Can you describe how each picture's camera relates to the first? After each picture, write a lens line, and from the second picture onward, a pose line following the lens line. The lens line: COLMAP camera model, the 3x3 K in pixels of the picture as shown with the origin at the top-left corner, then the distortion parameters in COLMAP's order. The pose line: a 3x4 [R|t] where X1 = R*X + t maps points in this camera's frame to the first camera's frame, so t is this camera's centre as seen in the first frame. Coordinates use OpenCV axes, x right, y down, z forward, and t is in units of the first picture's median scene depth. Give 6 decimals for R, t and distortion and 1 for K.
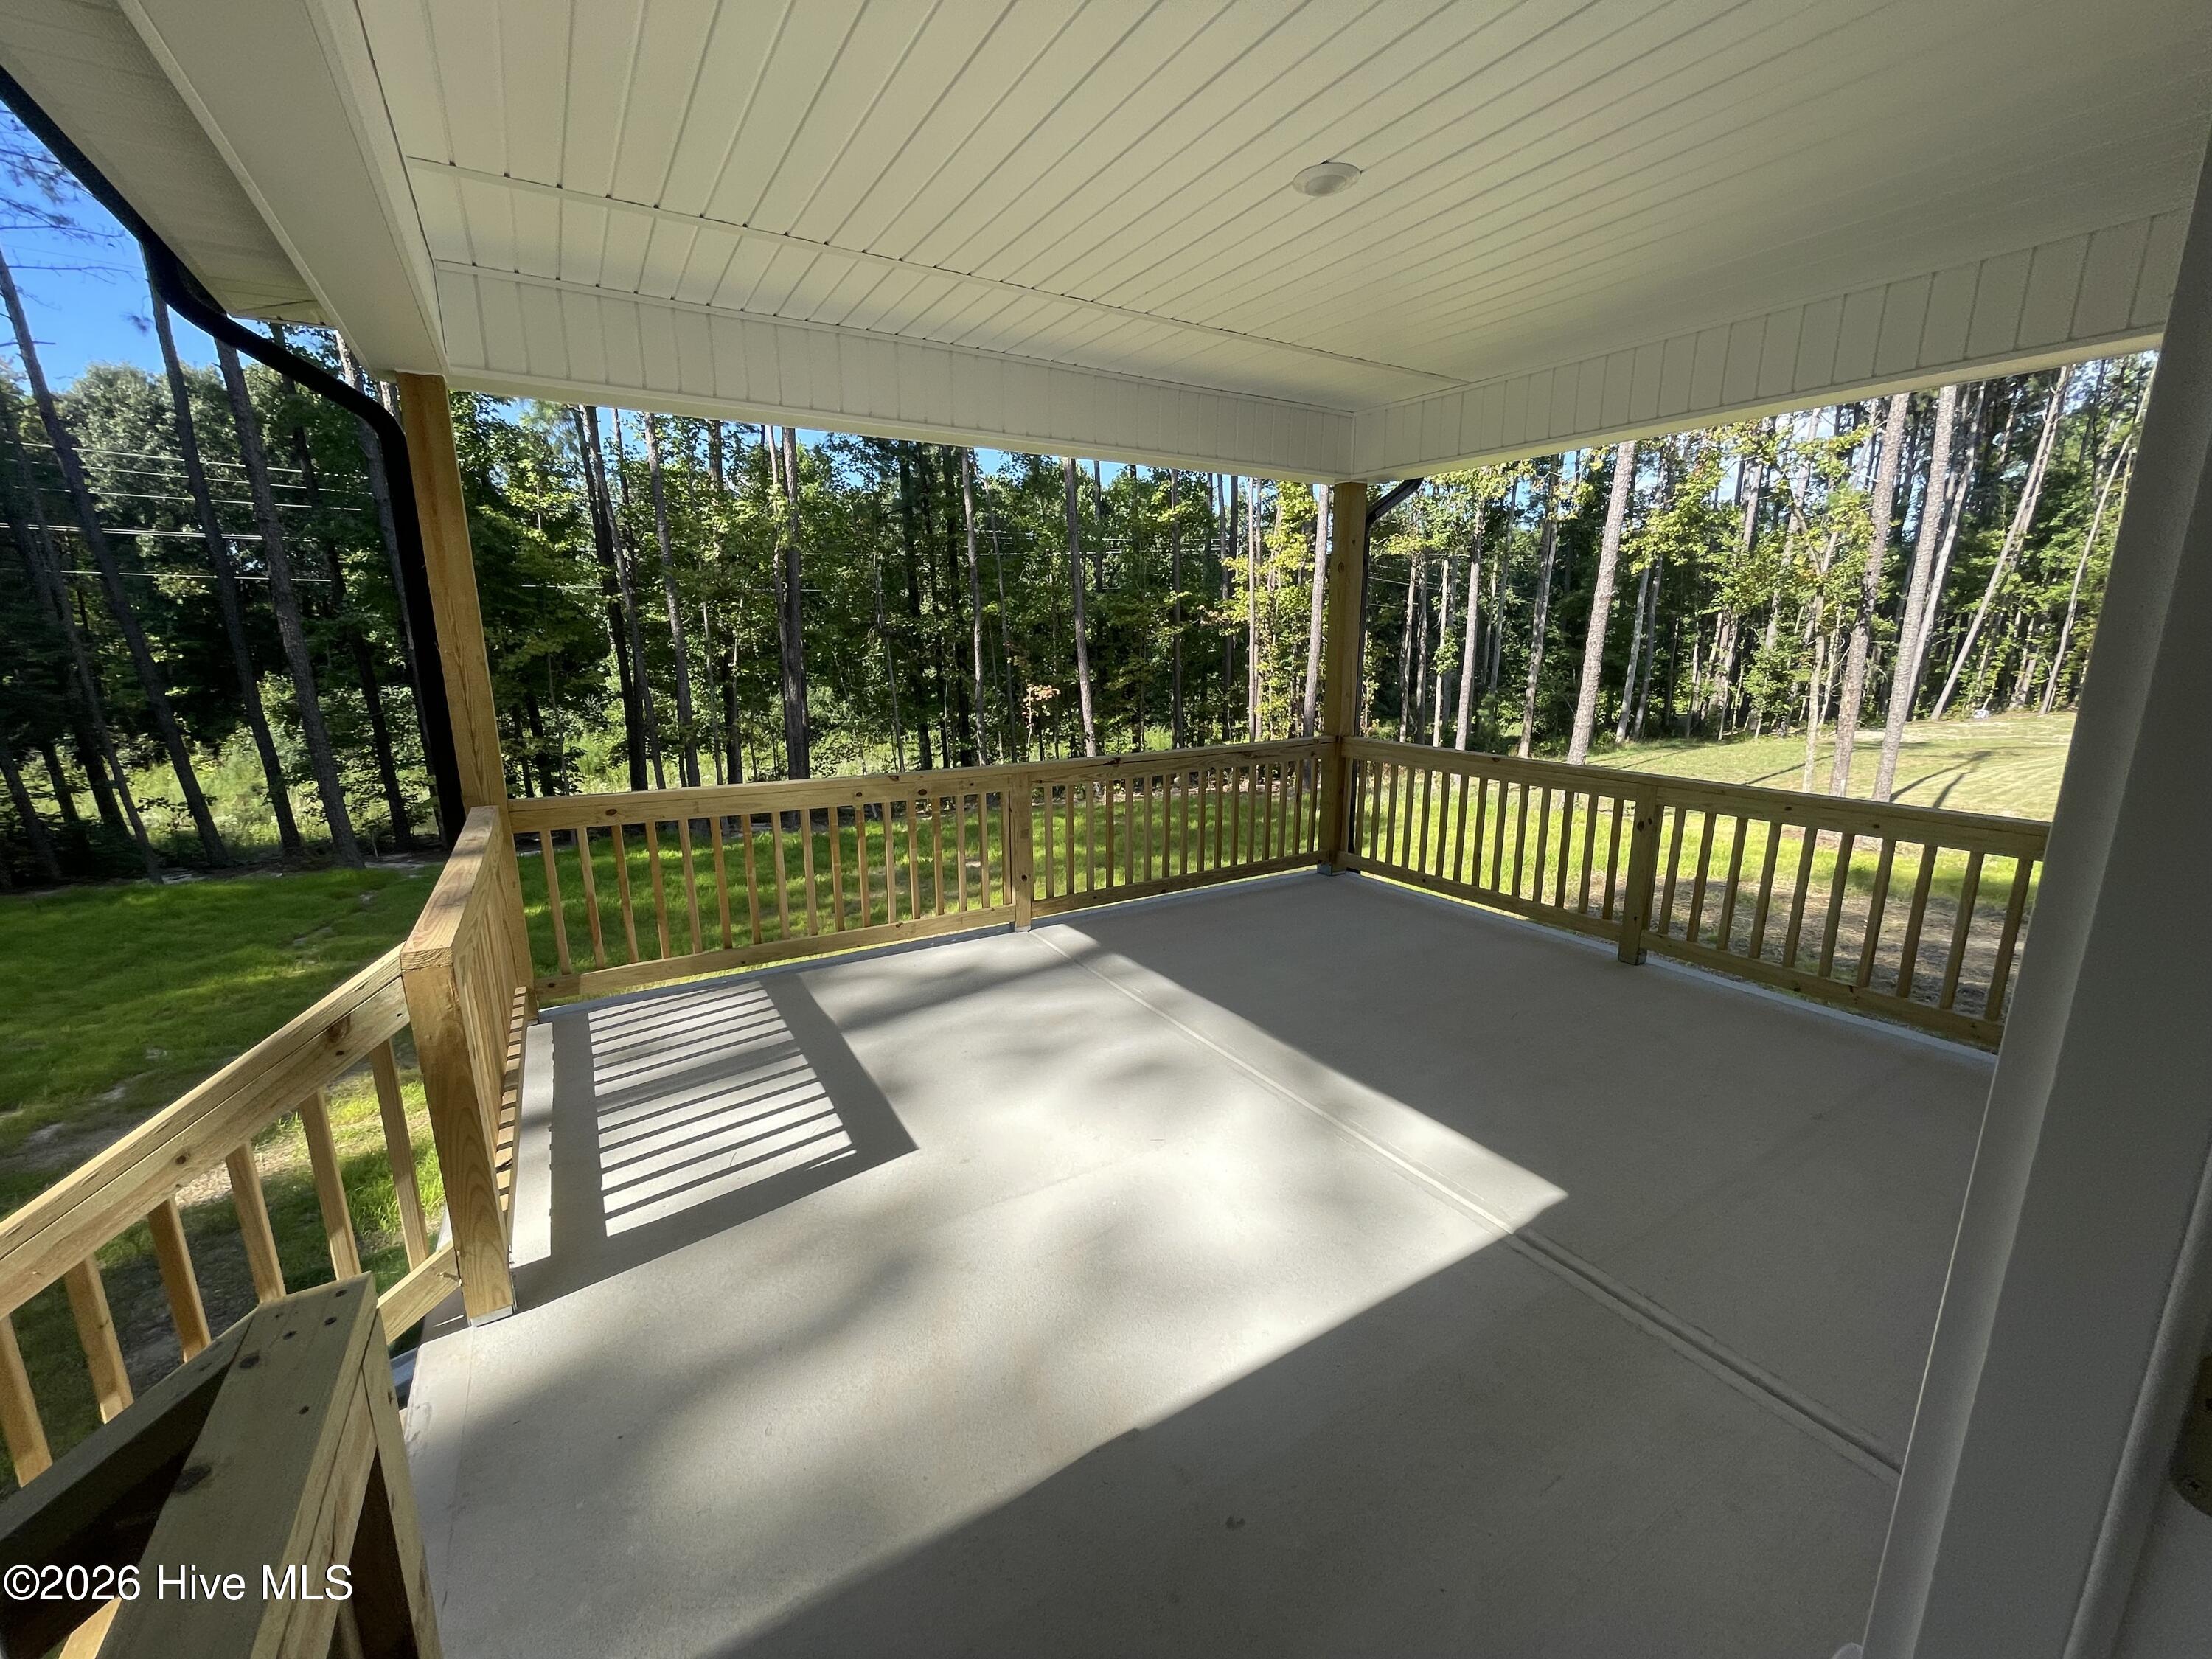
lens RADIAL K [[897.9, 0, 1106.0], [0, 897.9, 829.5], [0, 0, 1]] dist [-0.001803, 0.000160]
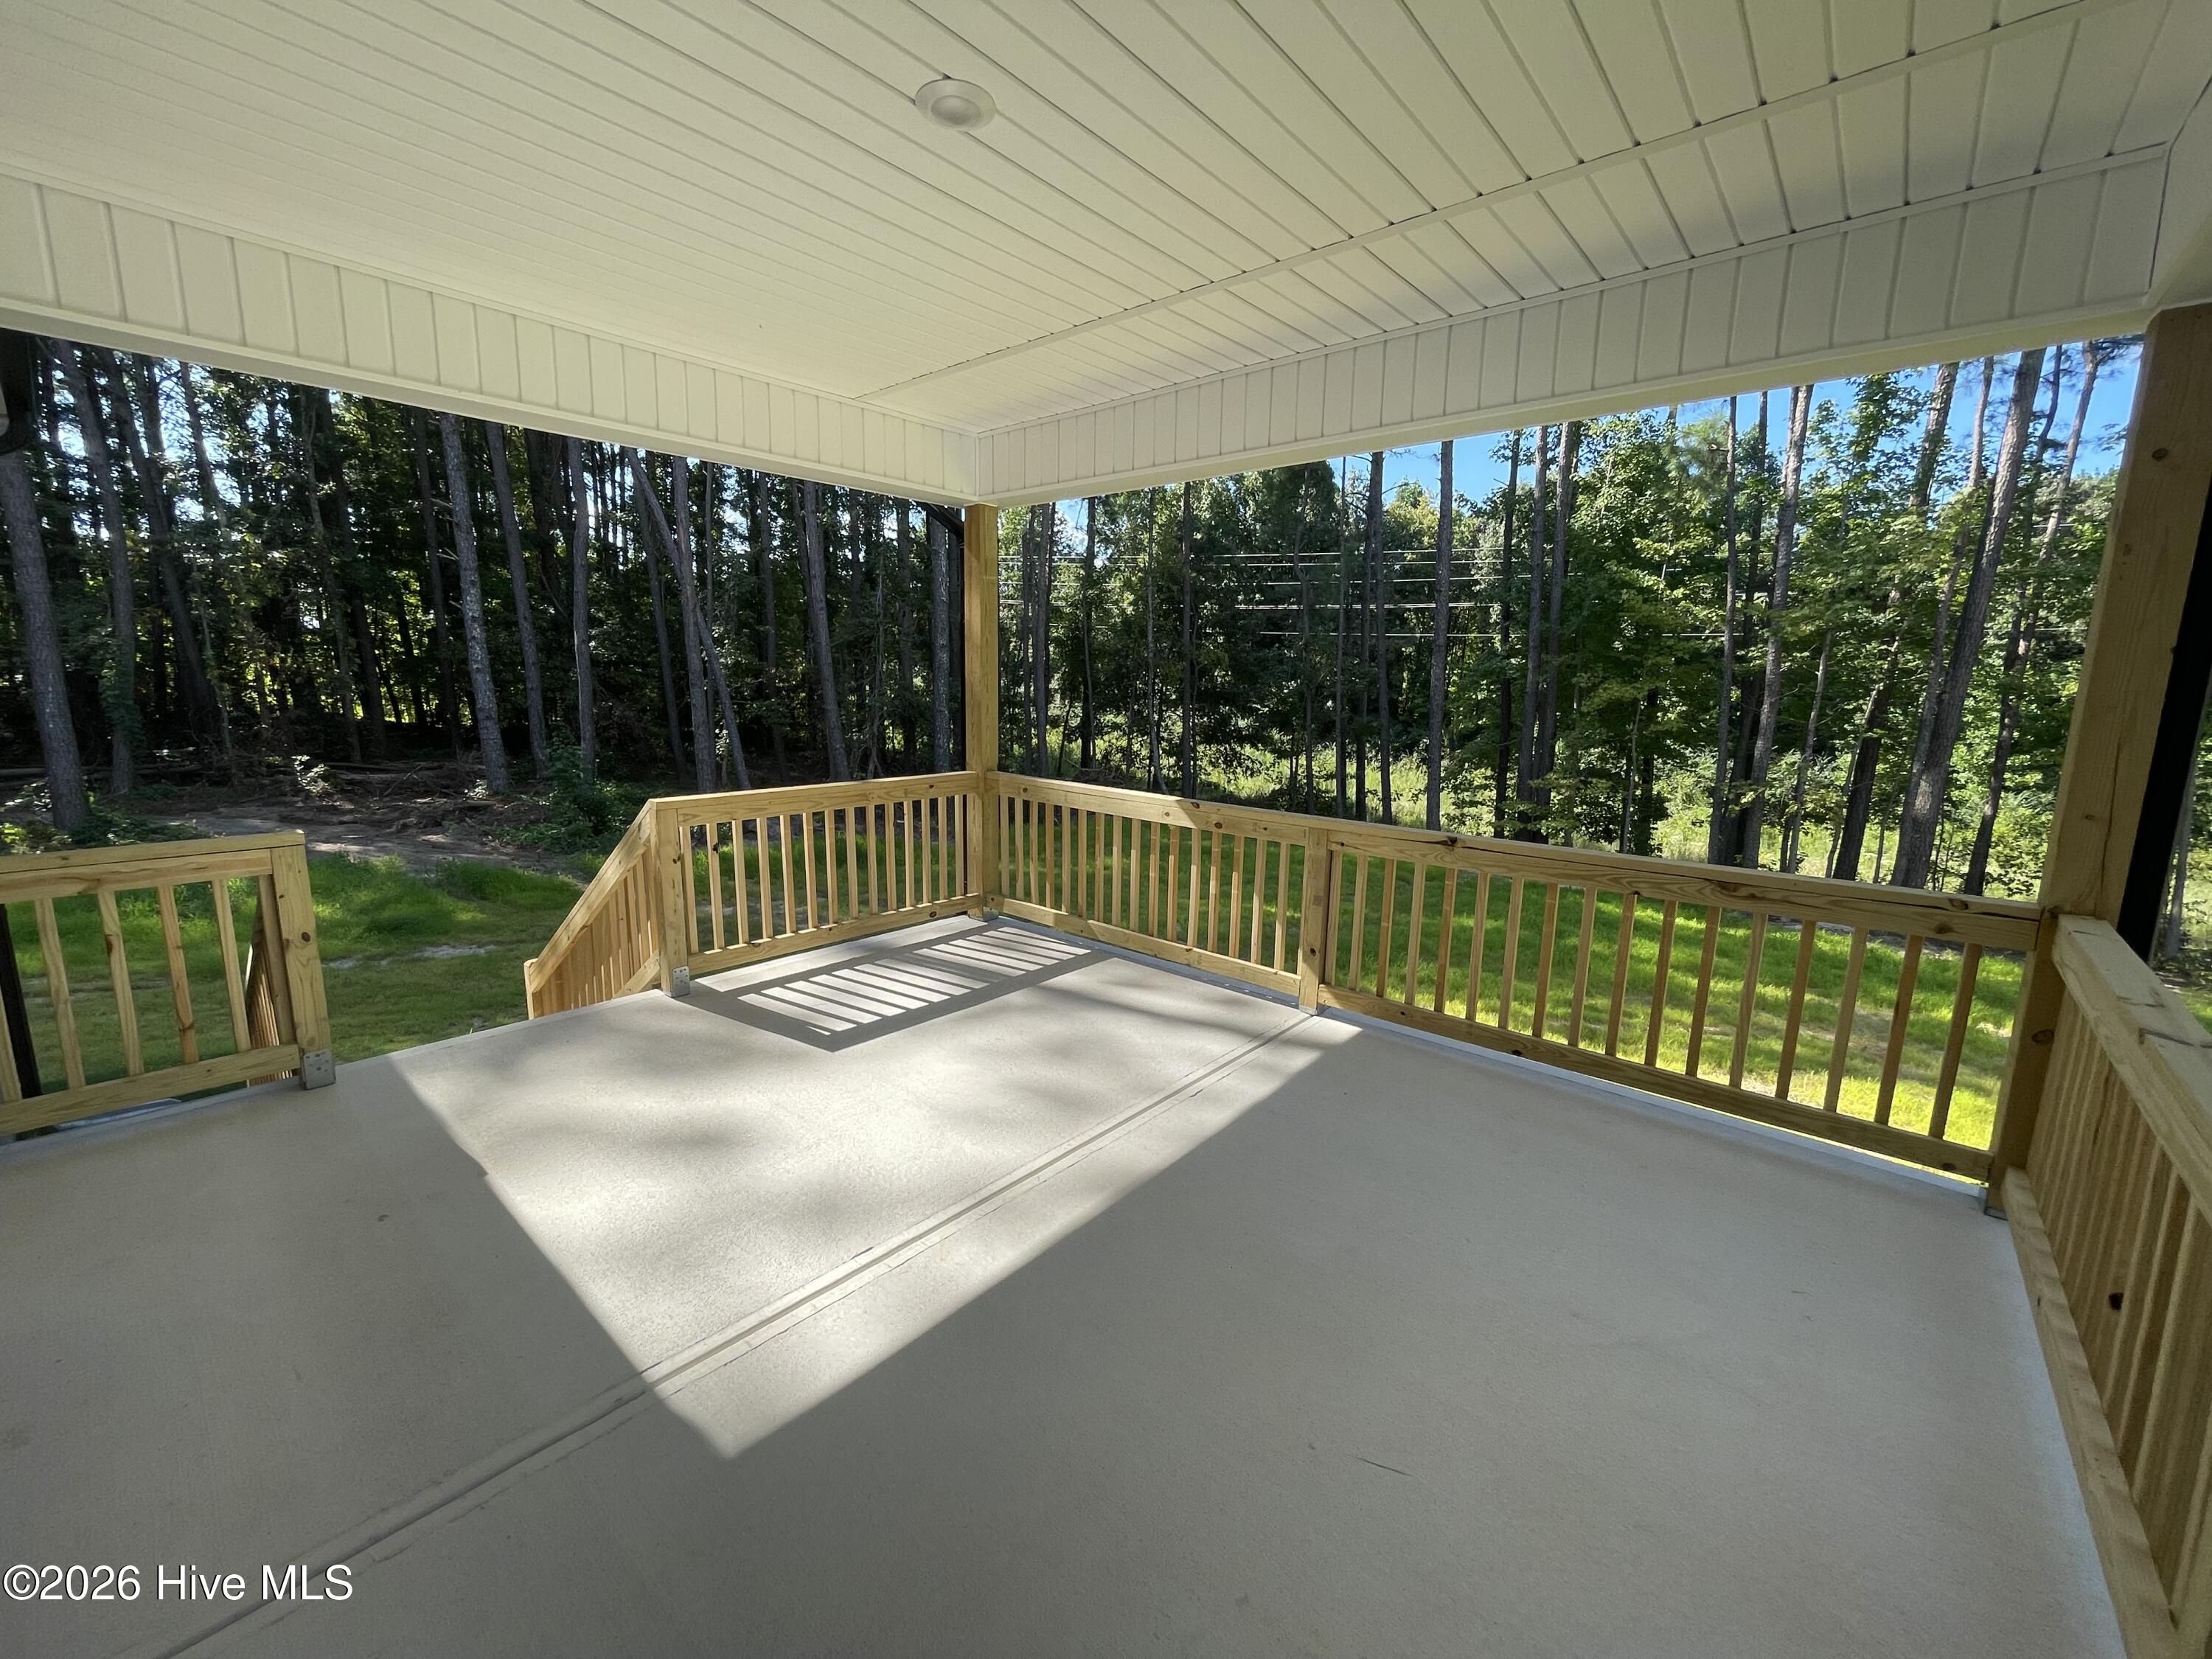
lens RADIAL K [[903.6, 0, 1106.0], [0, 903.6, 829.5], [0, 0, 1]] dist [0.000628, -0.000069]
pose [[0.302707, 0.170295, -0.937746, 0.130823], [-0.222059, 0.969431, 0.104368, -0.021525], [0.926854, 0.176642, 0.331269, 0.106998]]
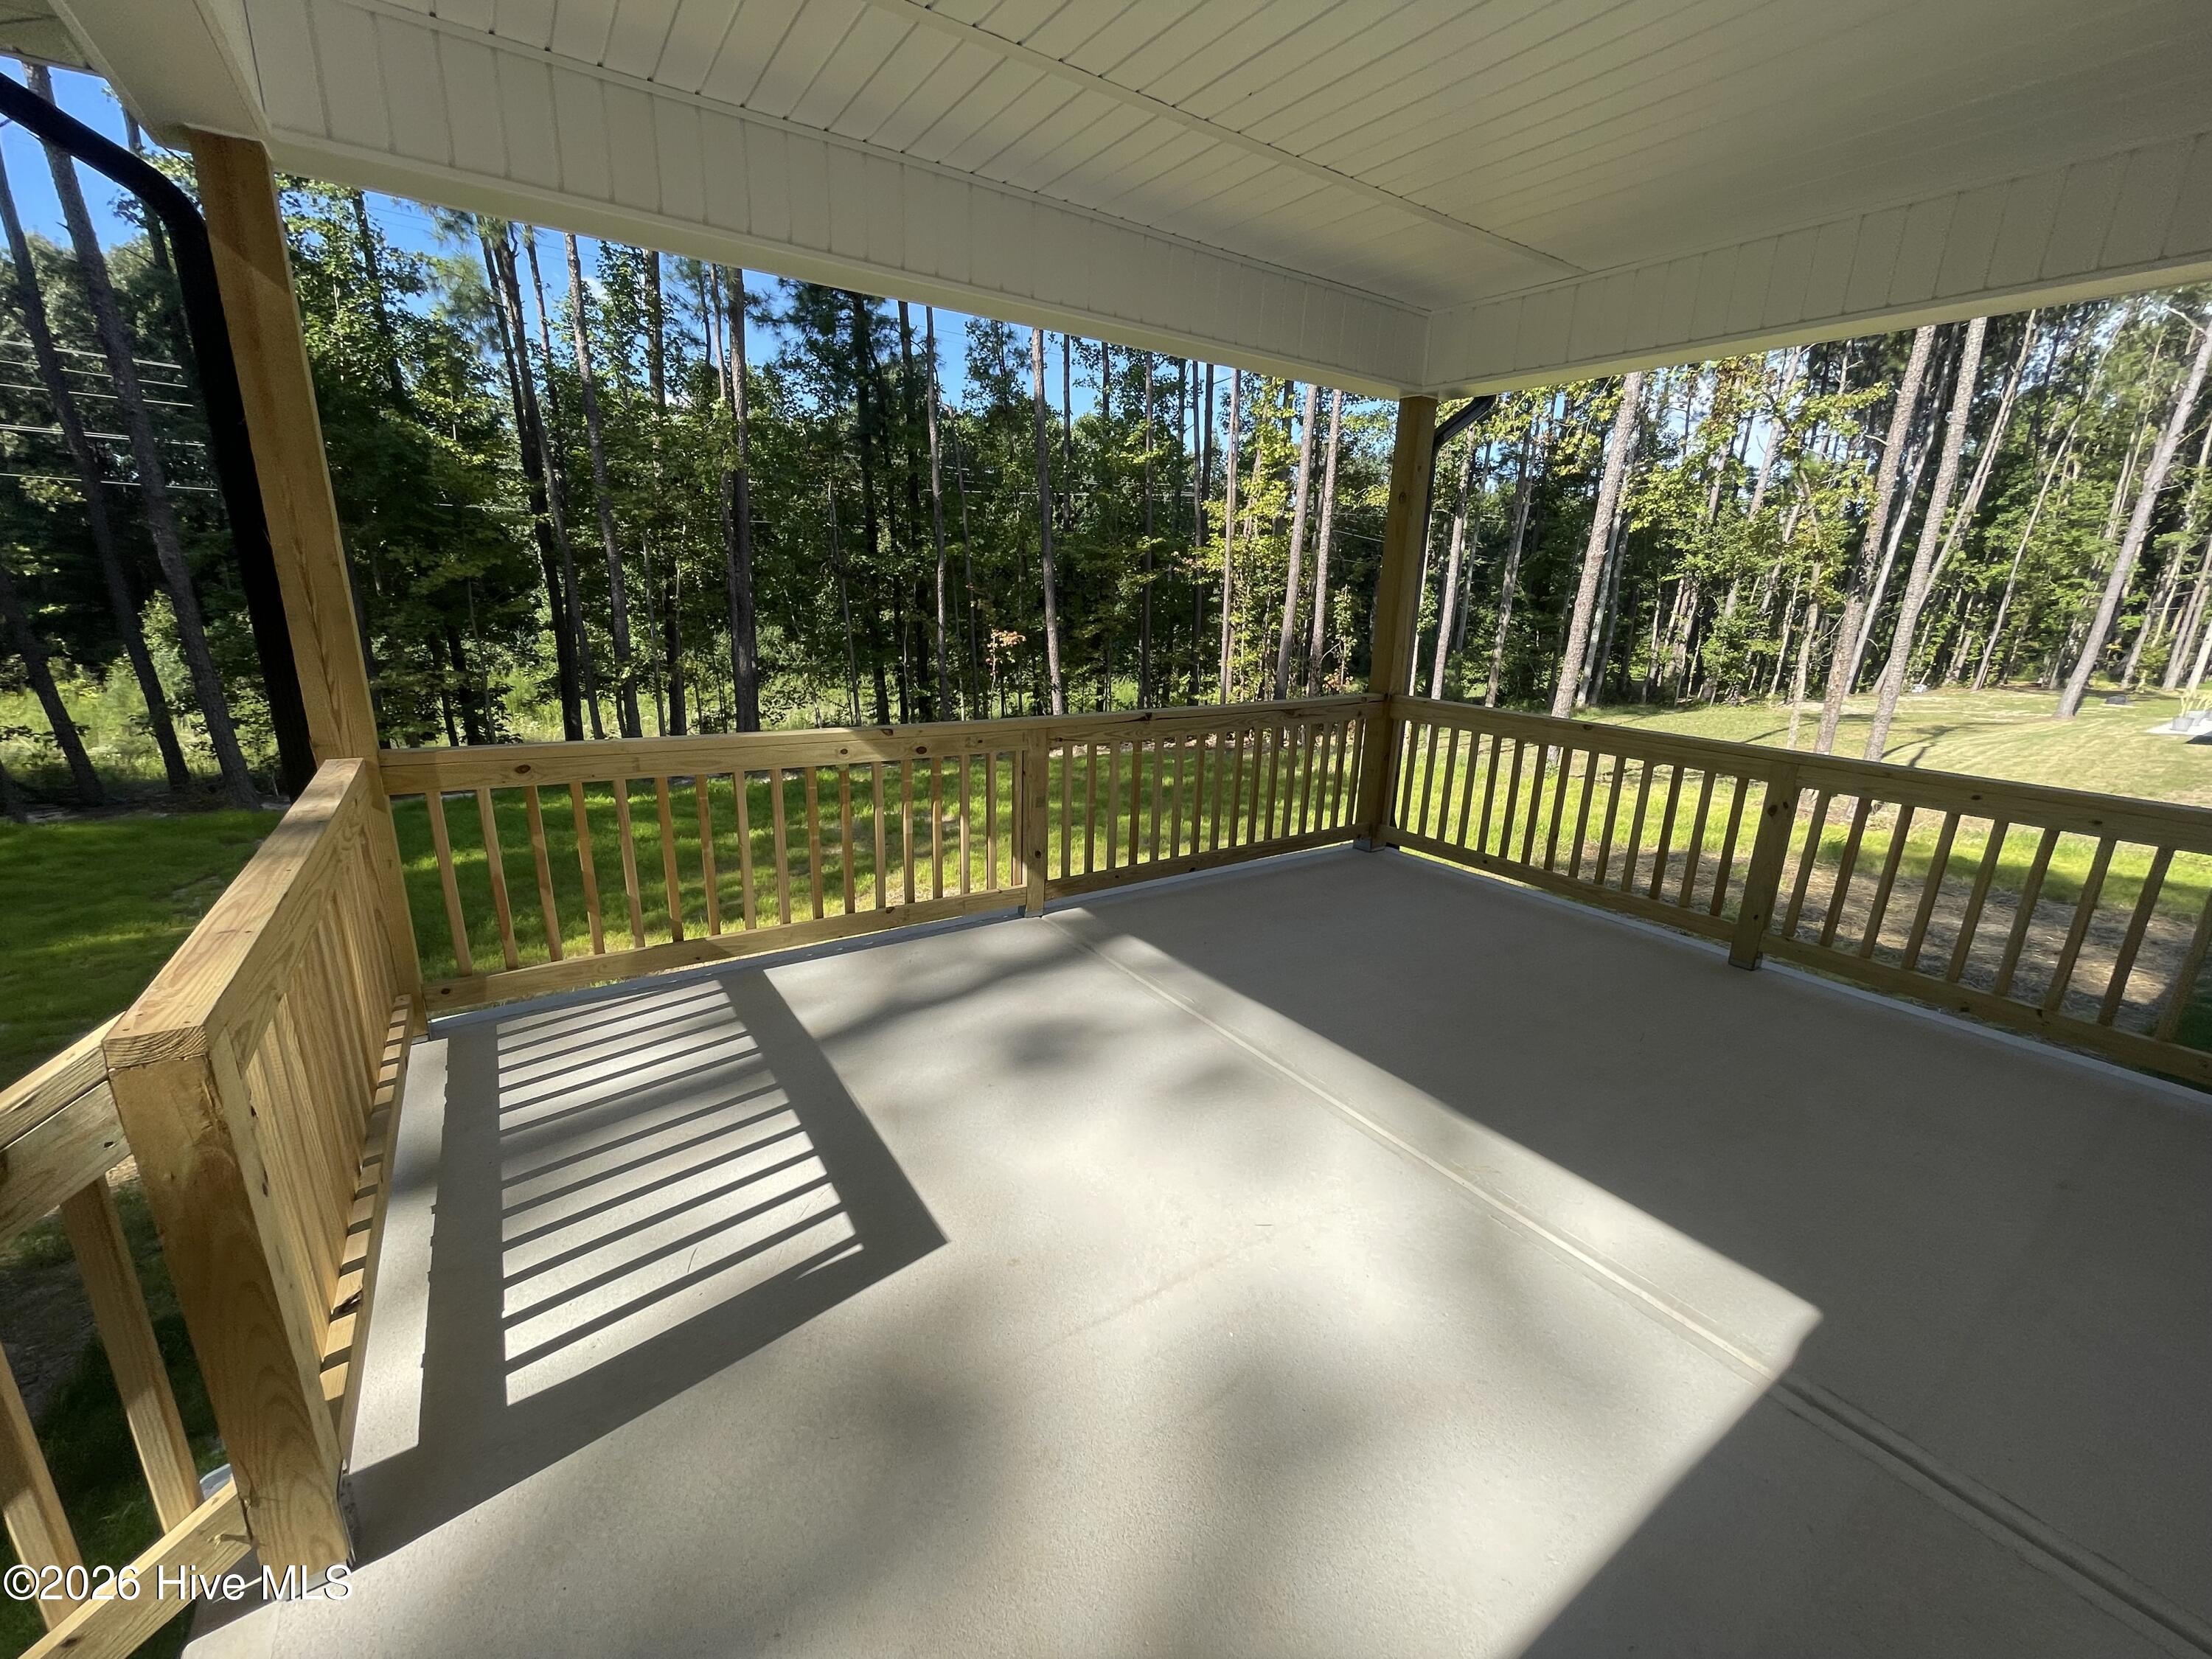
lens RADIAL K [[896.3, 0, 1106.0], [0, 896.3, 829.5], [0, 0, 1]] dist [0.000185, -0.000651]
pose [[0.998280, 0.019352, 0.055331, -0.015333], [-0.022315, 0.998321, 0.053445, -0.003183], [-0.054204, -0.054588, 0.997037, 0.033220]]
